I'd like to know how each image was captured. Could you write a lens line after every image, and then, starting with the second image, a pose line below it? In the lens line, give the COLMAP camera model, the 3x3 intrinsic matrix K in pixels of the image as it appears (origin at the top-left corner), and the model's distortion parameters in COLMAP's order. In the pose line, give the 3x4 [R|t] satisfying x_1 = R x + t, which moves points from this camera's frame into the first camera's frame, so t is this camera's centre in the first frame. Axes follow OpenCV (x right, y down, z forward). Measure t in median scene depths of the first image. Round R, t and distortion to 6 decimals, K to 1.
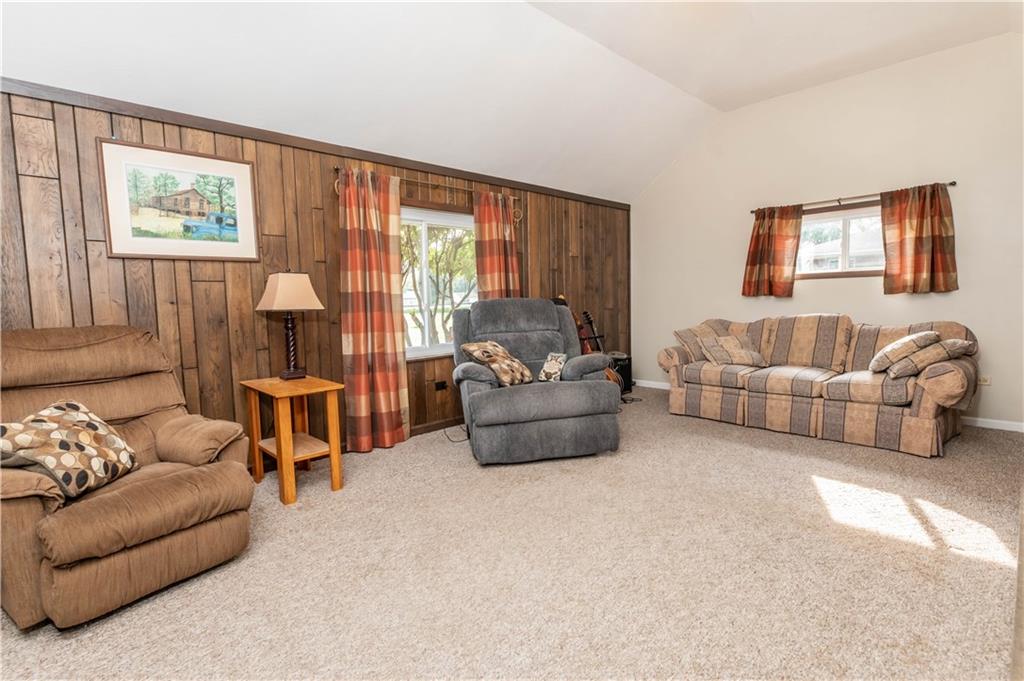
lens RADIAL K [[509.6, 0, 515.5], [0, 509.6, 340.1], [0, 0, 1]] dist [0.005599, 0.000065]
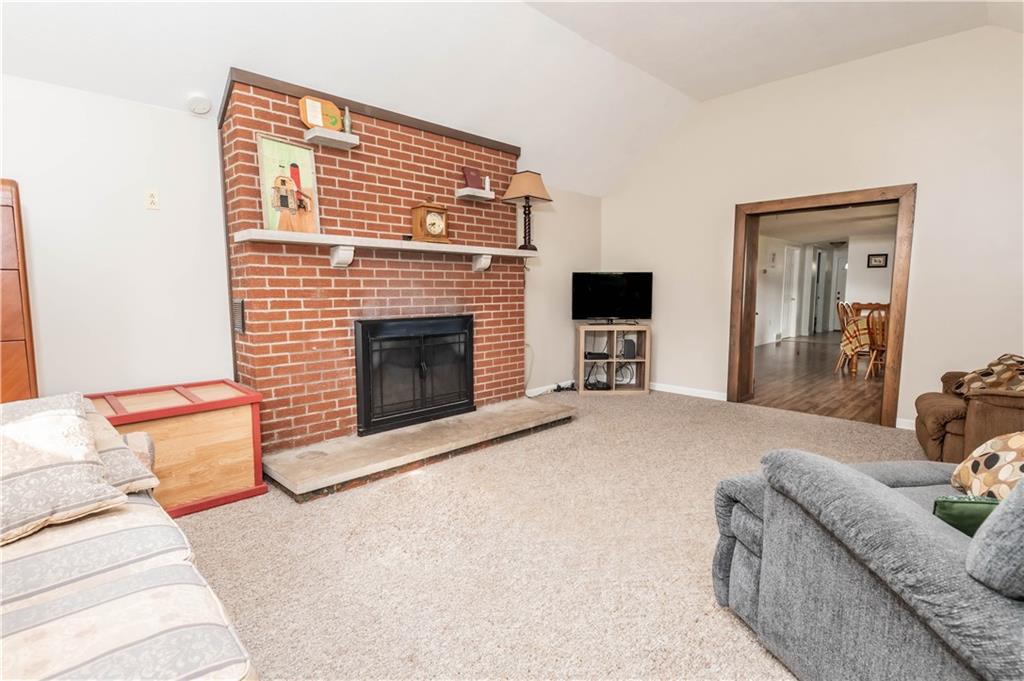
lens RADIAL K [[509.6, 0, 517.4], [0, 509.6, 339.3], [0, 0, 1]] dist [0.005599, 0.000065]
pose [[-0.999535, 0.027045, -0.014075, 0.348897], [0.023965, 0.982319, 0.185674, -0.125378], [0.018848, 0.185250, -0.982511, 1.268491]]
